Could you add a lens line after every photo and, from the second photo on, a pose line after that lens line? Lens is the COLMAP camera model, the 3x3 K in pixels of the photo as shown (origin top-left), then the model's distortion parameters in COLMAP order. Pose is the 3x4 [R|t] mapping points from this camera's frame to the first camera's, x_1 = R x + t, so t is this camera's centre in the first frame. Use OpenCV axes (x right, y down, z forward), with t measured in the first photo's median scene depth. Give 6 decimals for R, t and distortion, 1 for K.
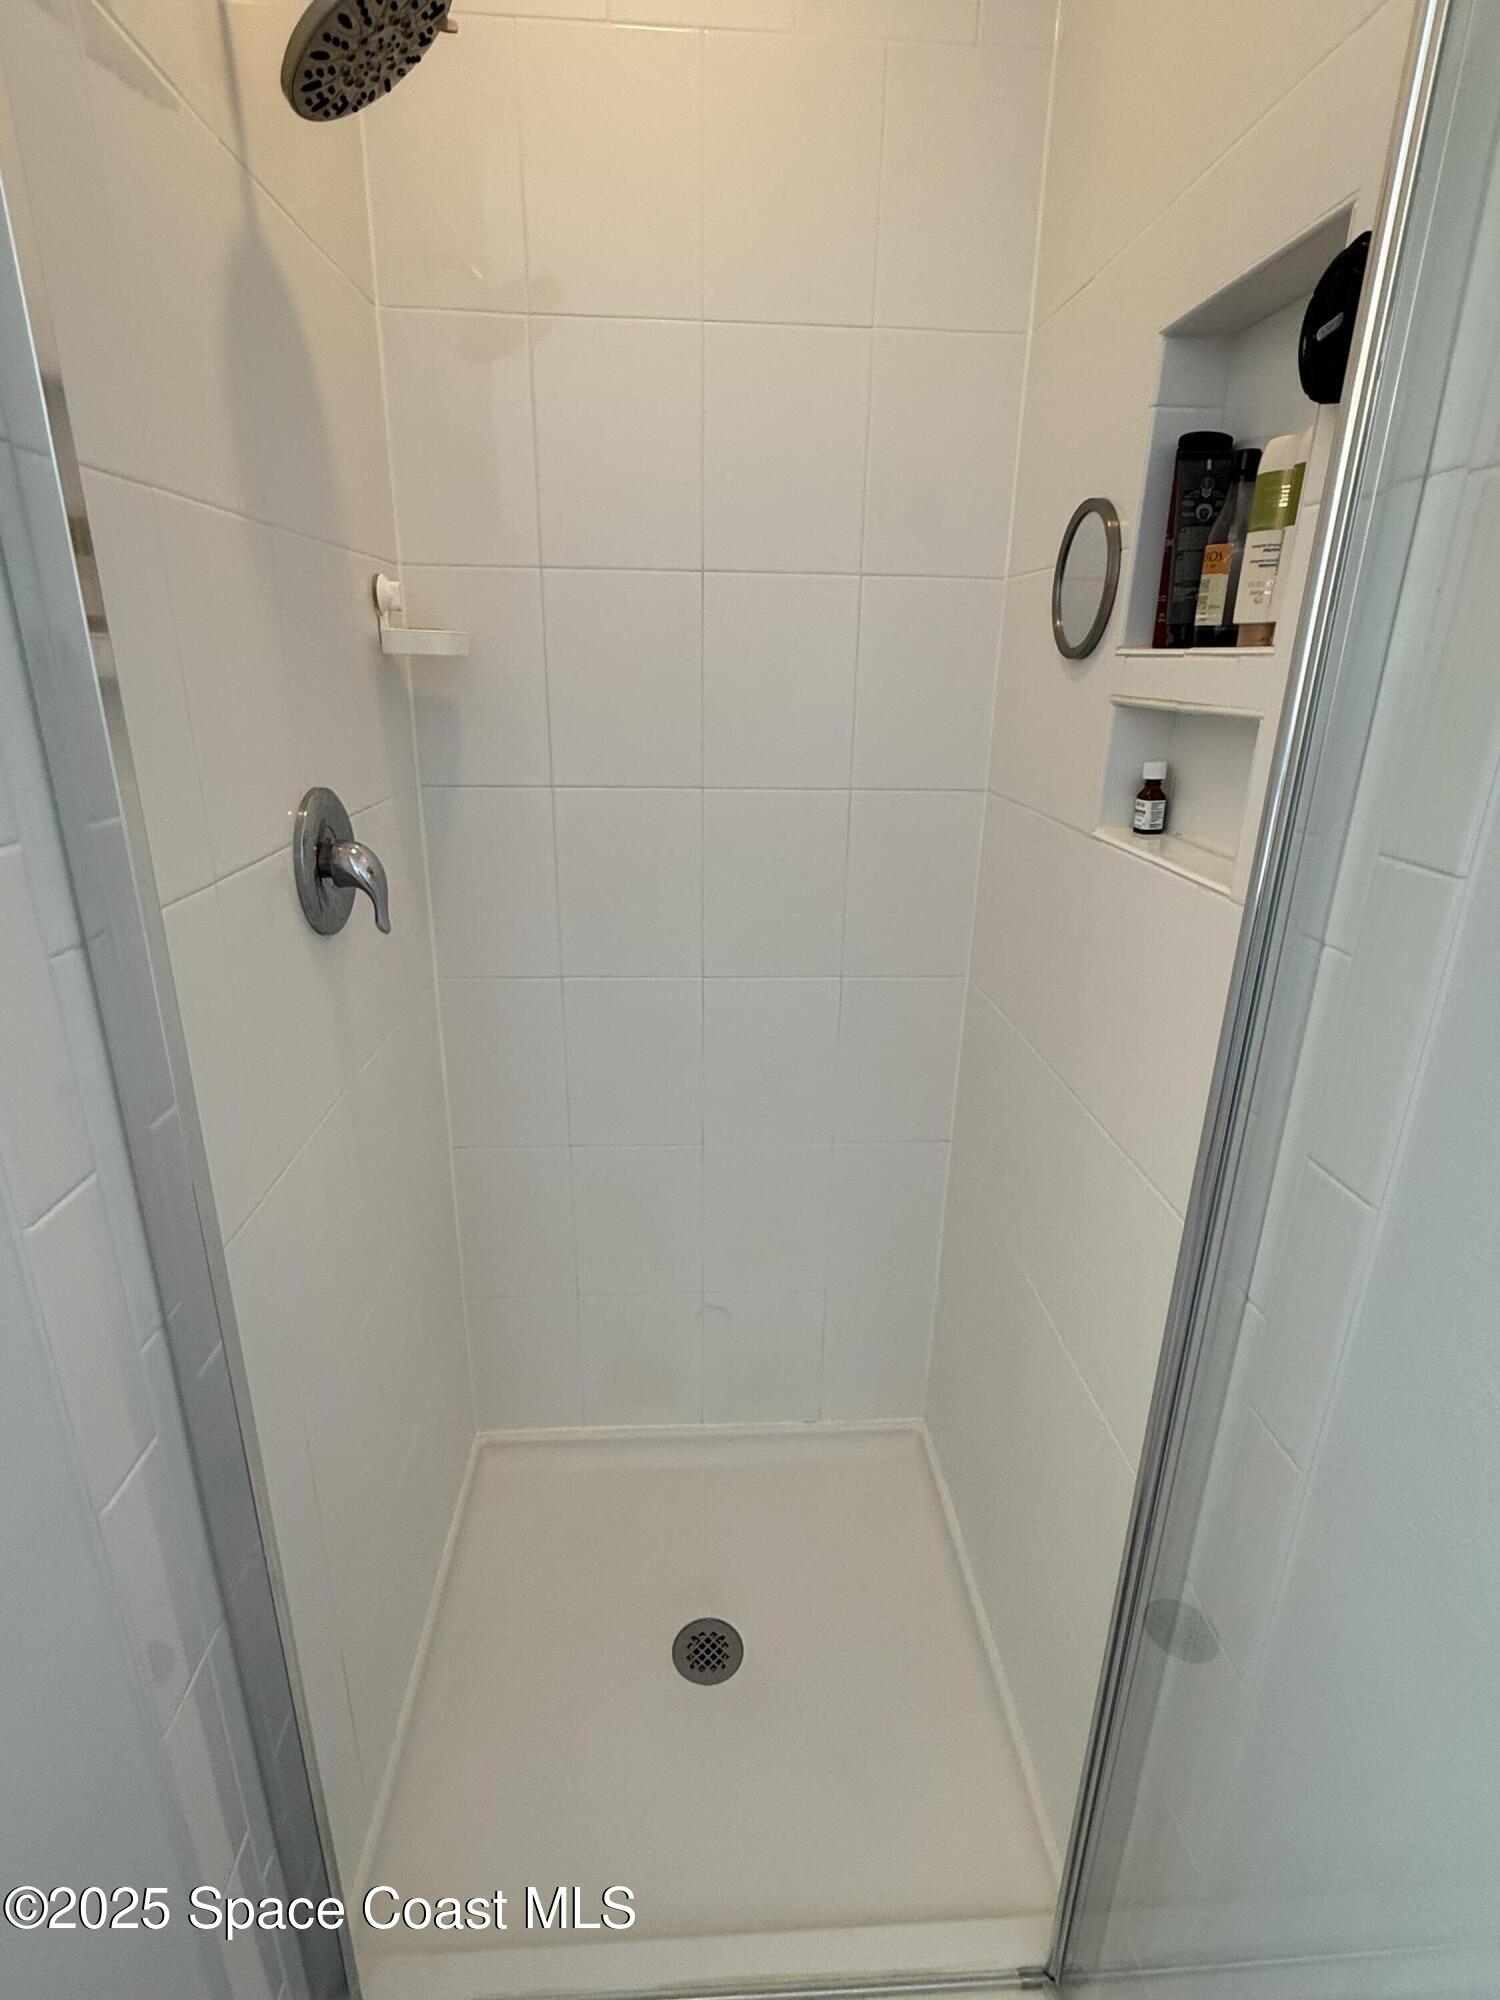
lens RADIAL K [[980.8, 0, 750.0], [0, 980.8, 1000.0], [0, 0, 1]] dist [0.002147, 0.000381]
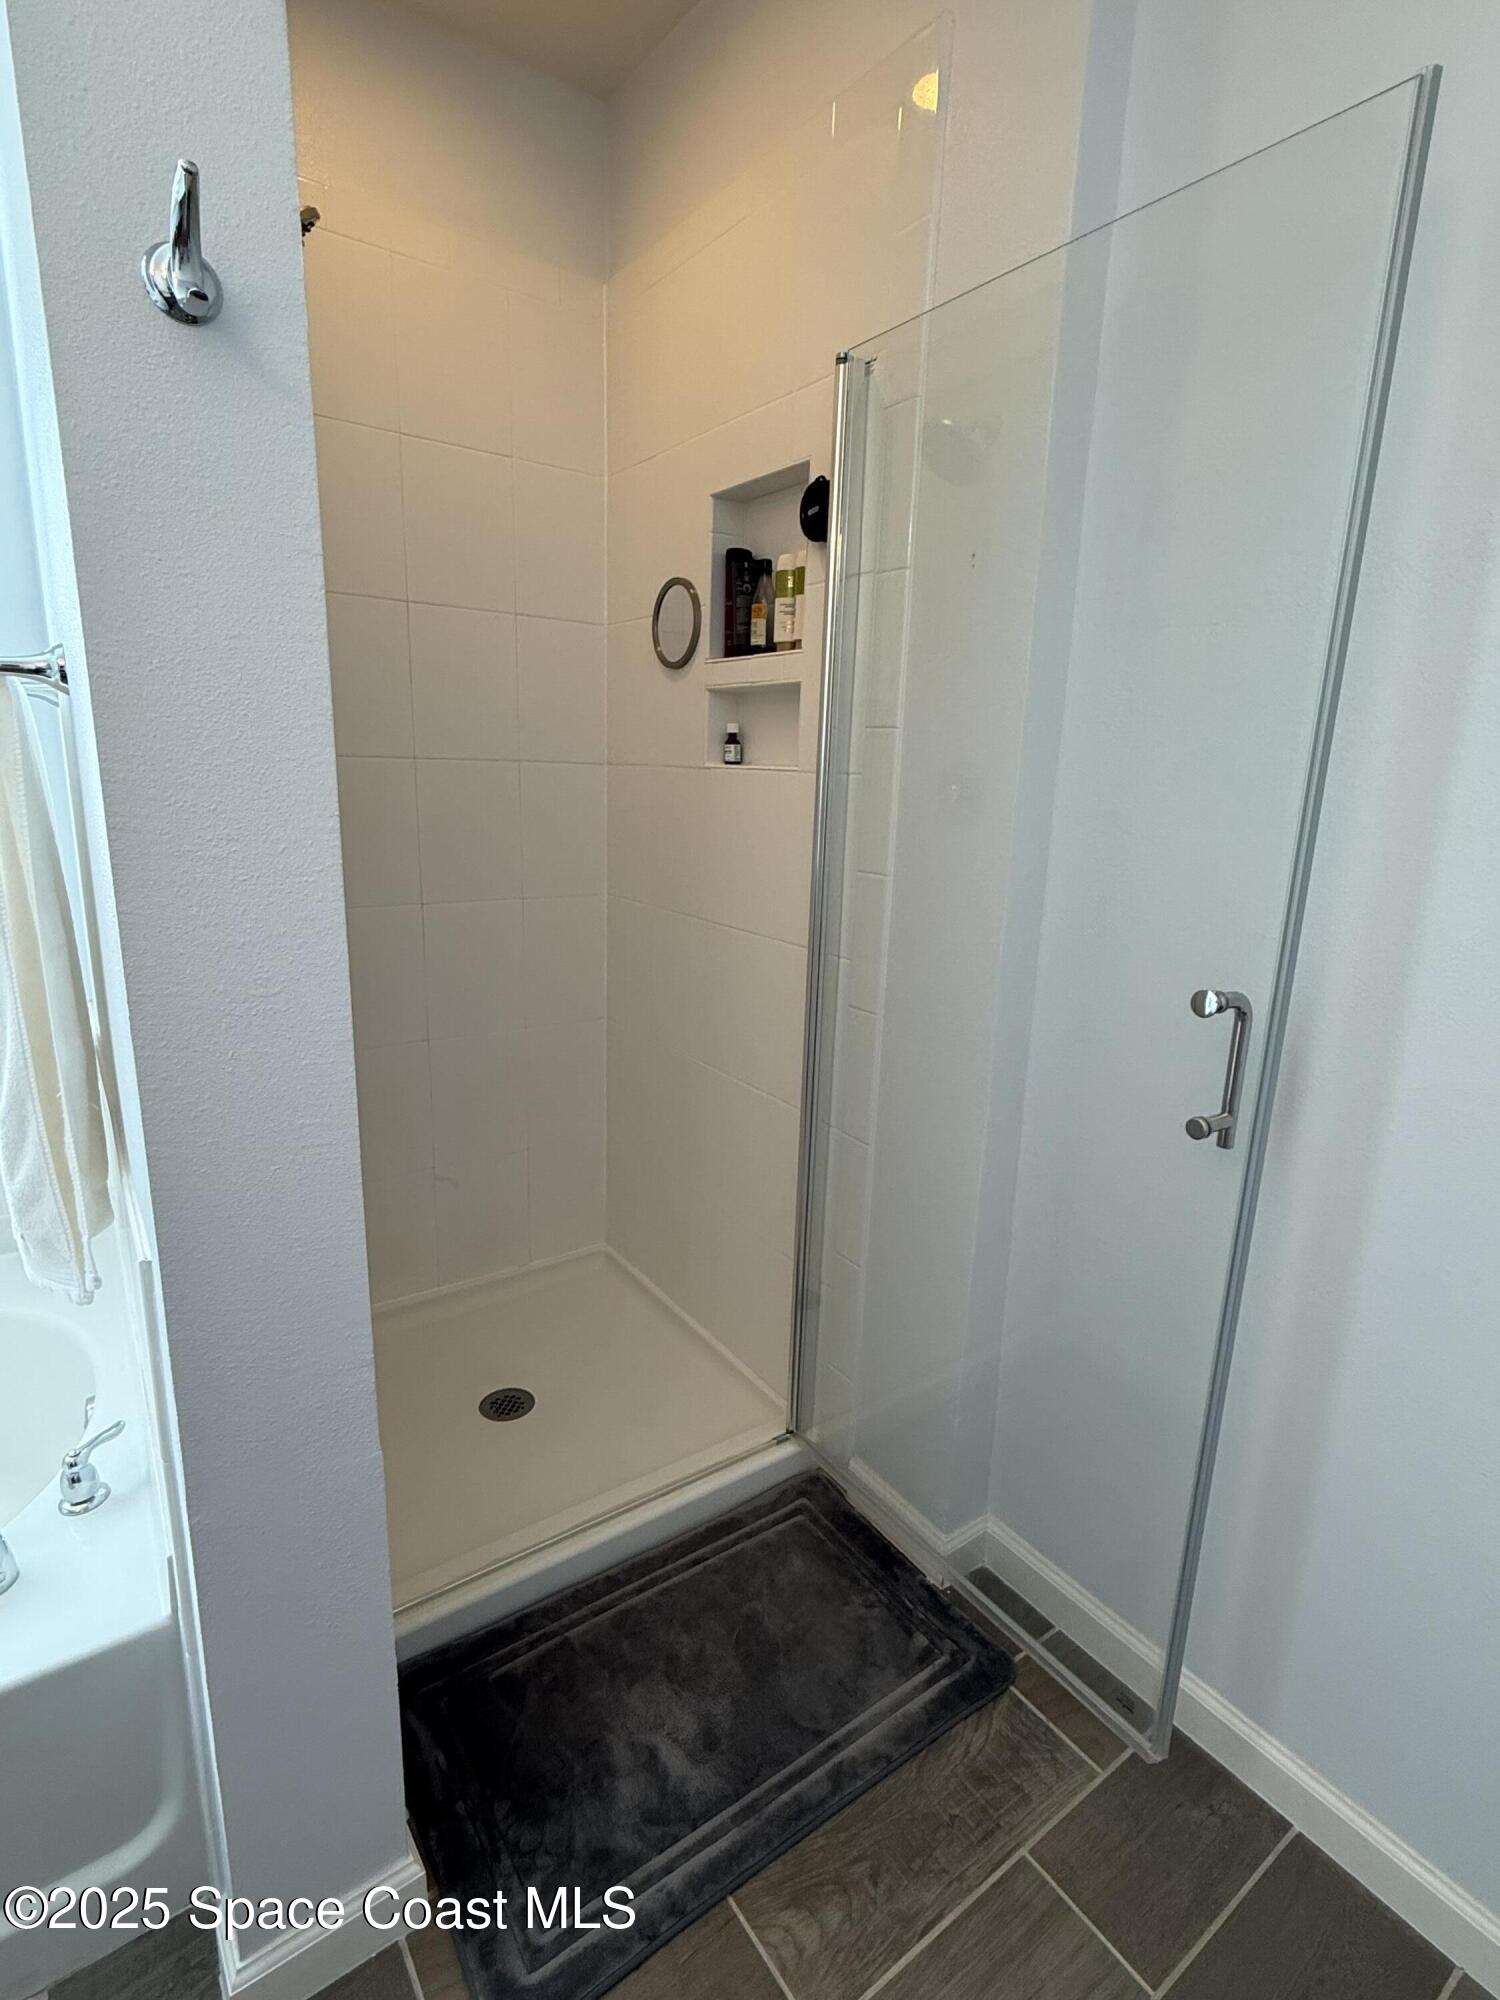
lens RADIAL K [[979.6, 0, 750.0], [0, 979.6, 1000.0], [0, 0, 1]] dist [-0.001895, -0.000147]
pose [[0.848583, -0.113397, 0.516767, -0.628518], [0.157830, 0.986543, -0.042690, 0.392260], [-0.504972, 0.117787, 0.855061, -0.565744]]
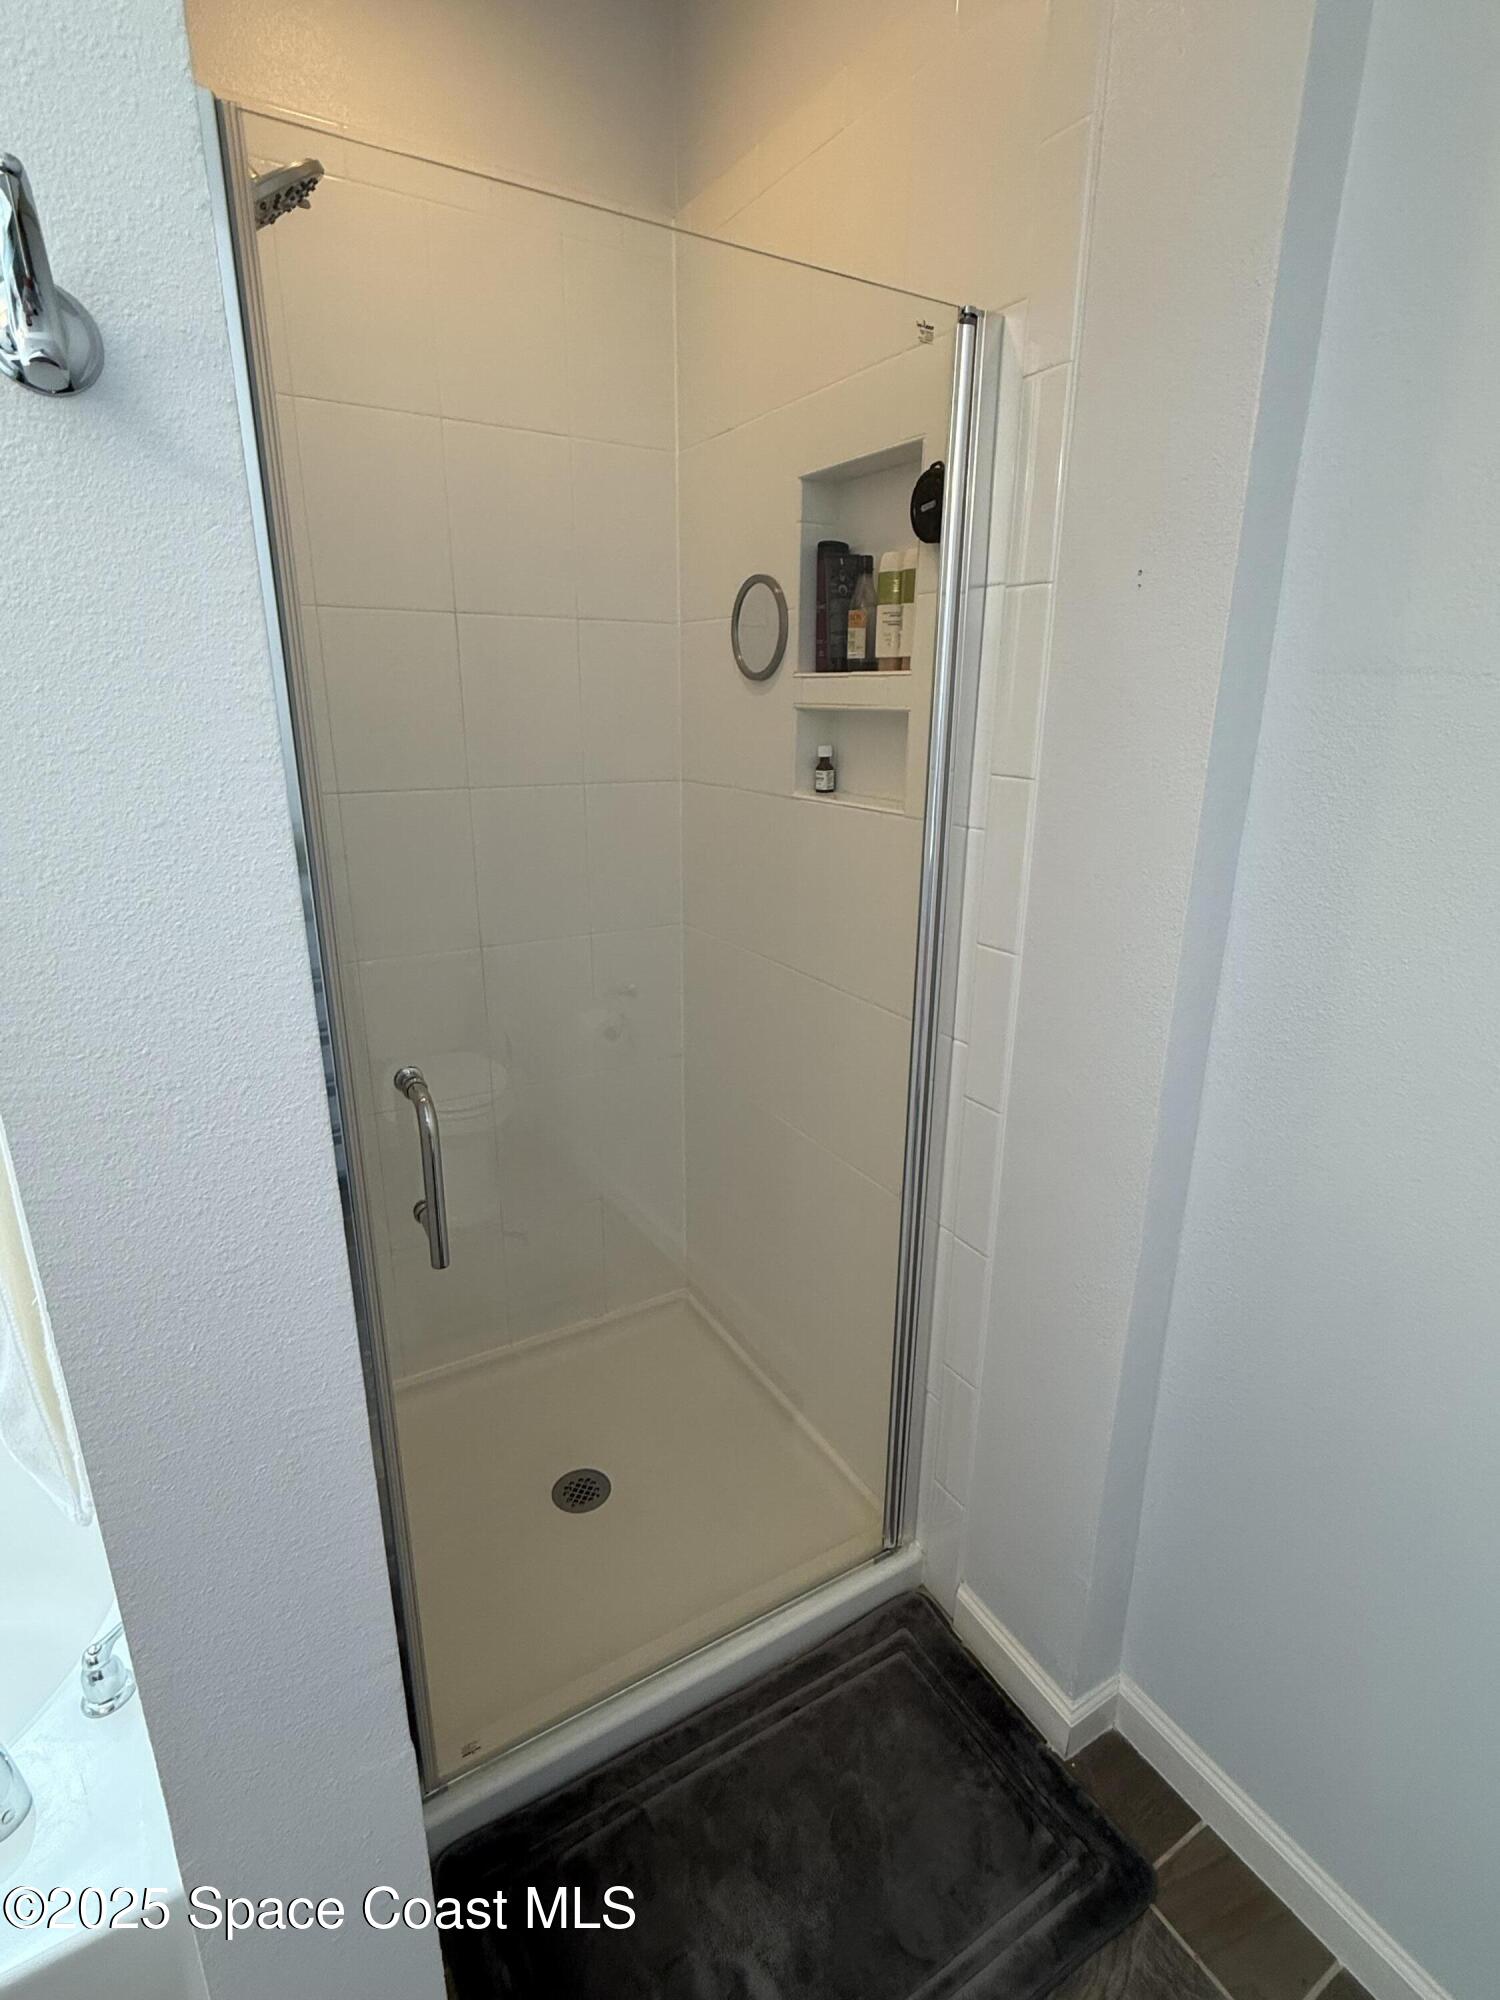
lens RADIAL K [[979.6, 0, 750.0], [0, 979.6, 1000.0], [0, 0, 1]] dist [-0.001895, -0.000147]
pose [[0.887687, -0.145767, 0.436765, -0.490695], [0.158204, 0.987374, 0.007993, 0.141744], [-0.432416, 0.062003, 0.899540, -0.362379]]
